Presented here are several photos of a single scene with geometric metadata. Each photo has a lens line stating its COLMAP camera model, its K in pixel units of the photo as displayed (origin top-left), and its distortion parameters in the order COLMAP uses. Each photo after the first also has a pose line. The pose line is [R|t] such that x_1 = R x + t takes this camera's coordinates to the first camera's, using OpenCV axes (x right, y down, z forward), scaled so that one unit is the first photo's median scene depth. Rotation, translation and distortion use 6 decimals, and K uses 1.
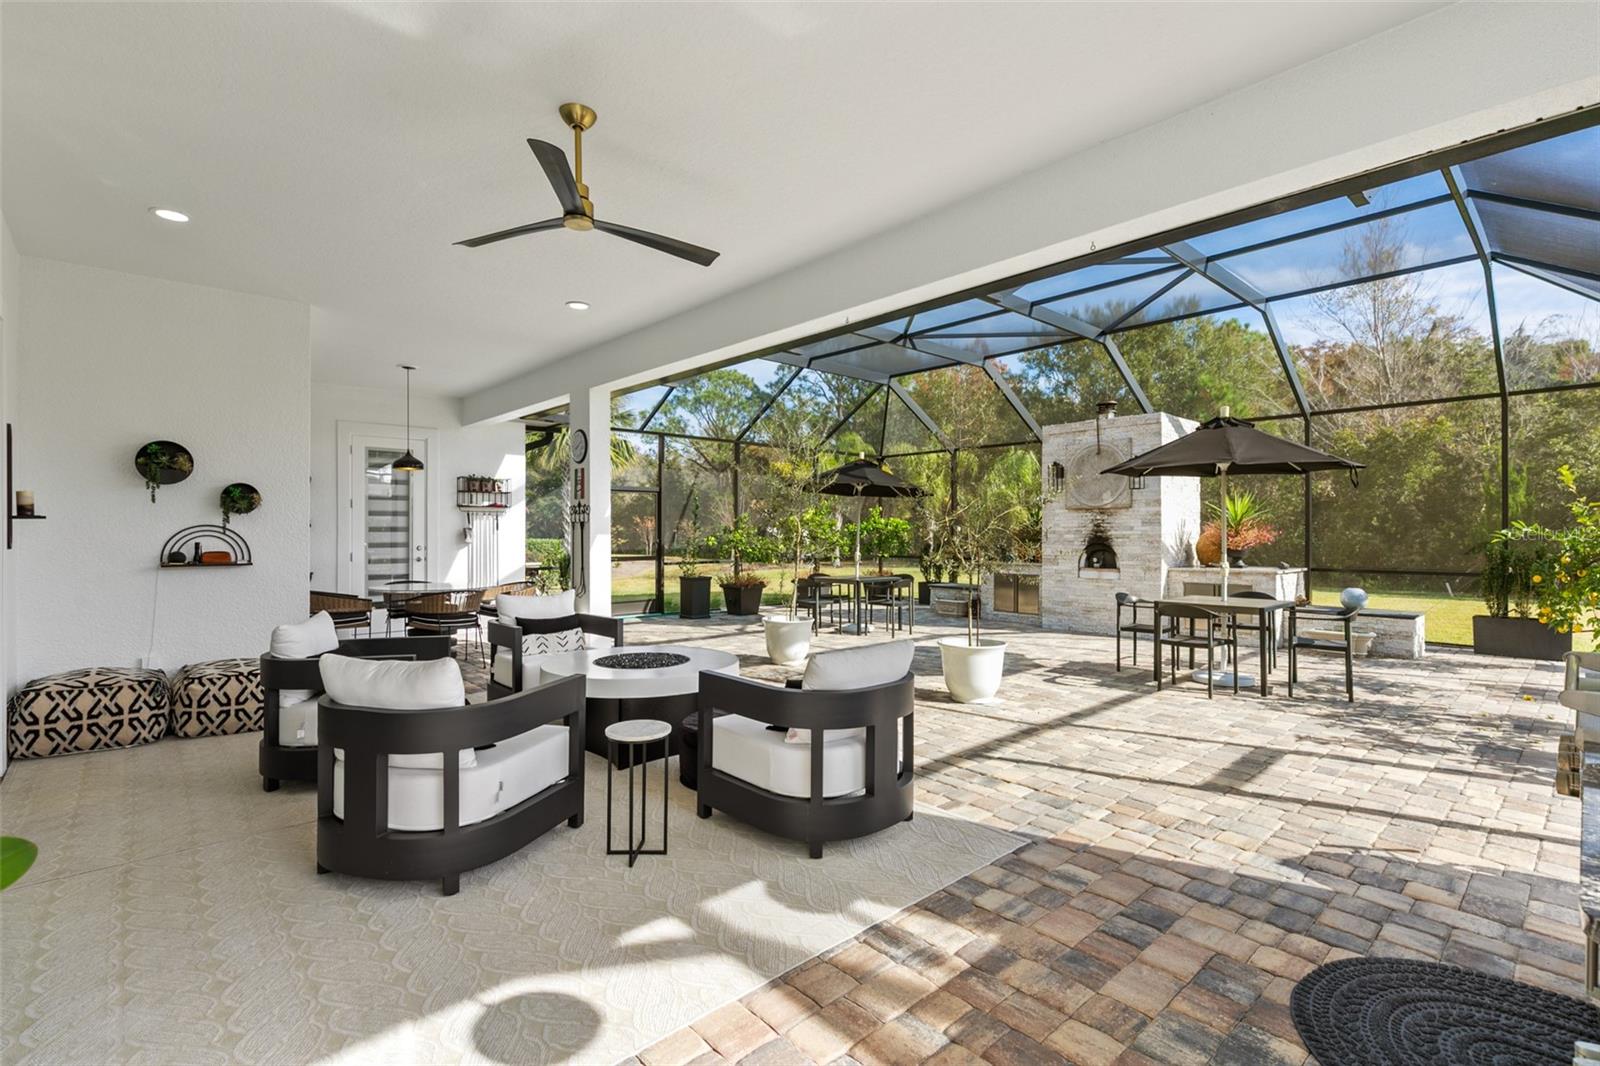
lens RADIAL K [[736.1, 0, 805.9], [0, 736.1, 527.2], [0, 0, 1]] dist [0.006480, -0.000506]
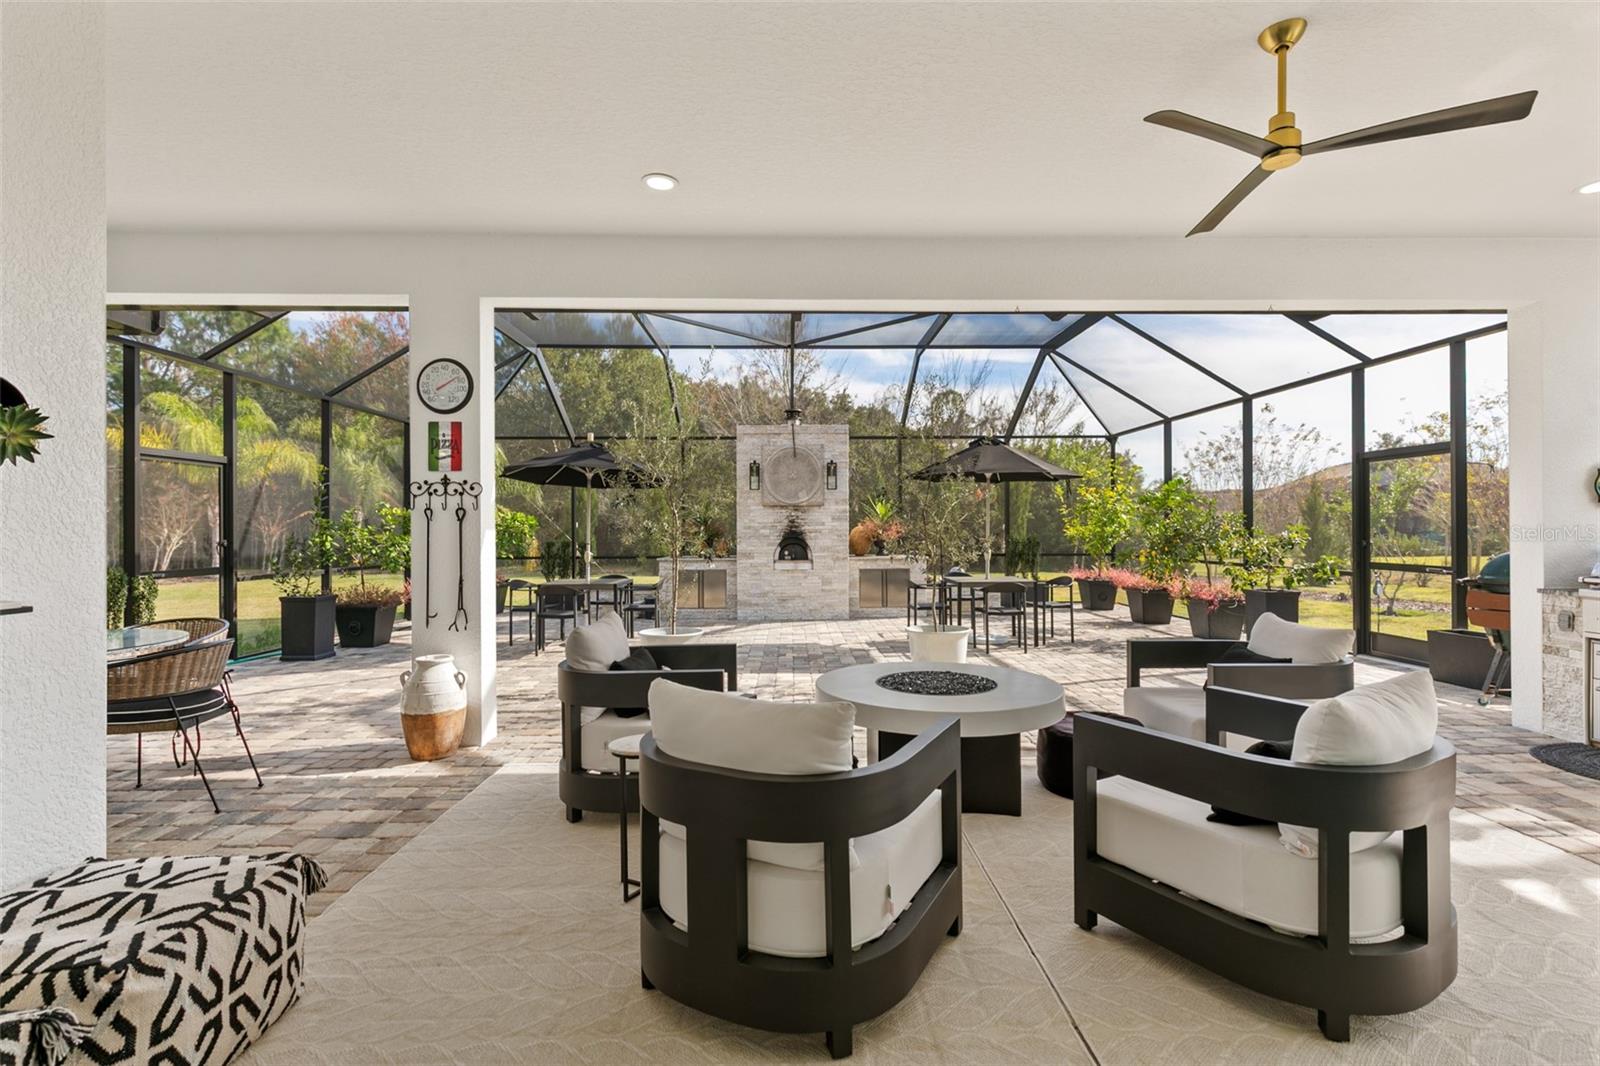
lens RADIAL K [[736.1, 0, 798.3], [0, 736.1, 525.4], [0, 0, 1]] dist [0.006480, -0.000506]
pose [[0.659632, 0.002132, 0.751585, -1.228320], [-0.000619, 0.999997, -0.002294, 0.018171], [-0.751588, 0.001048, 0.659632, 0.788507]]
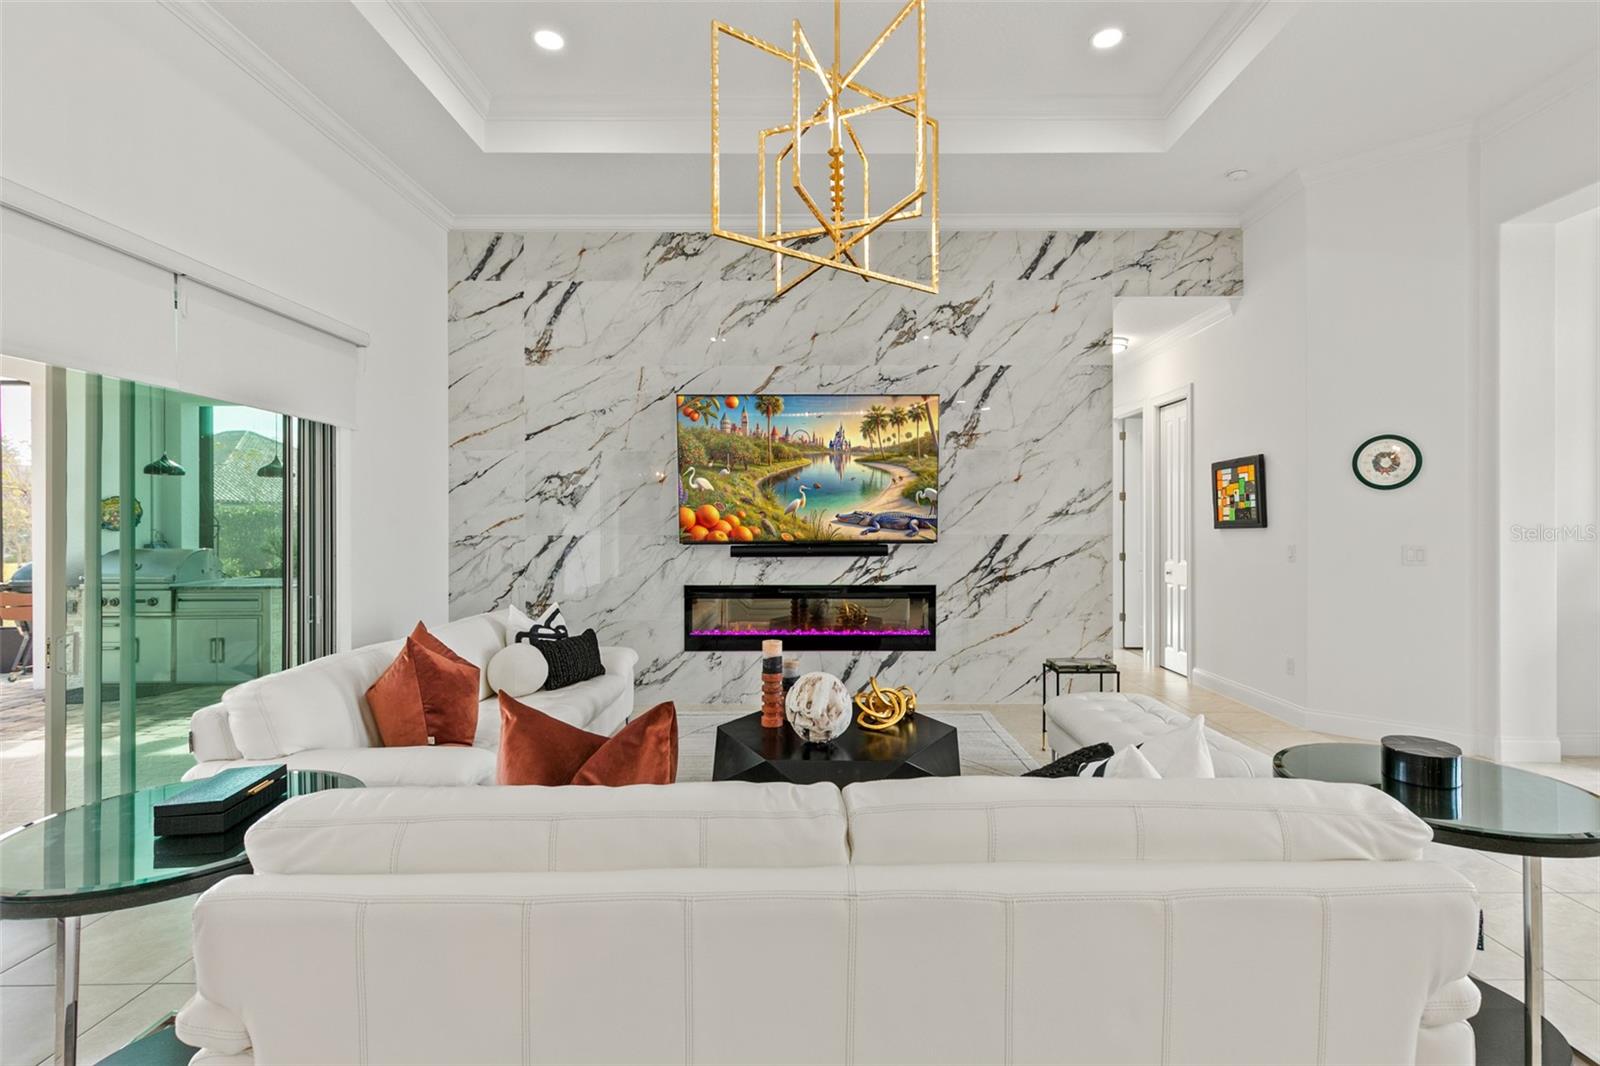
lens RADIAL K [[736.1, 0, 813.0], [0, 736.1, 521.9], [0, 0, 1]] dist [0.006480, -0.000506]
pose [[-0.738211, 0.009574, 0.674502, -2.064415], [0.005033, 0.999950, -0.008685, -0.012113], [-0.674551, -0.003017, -0.738222, 0.754590]]
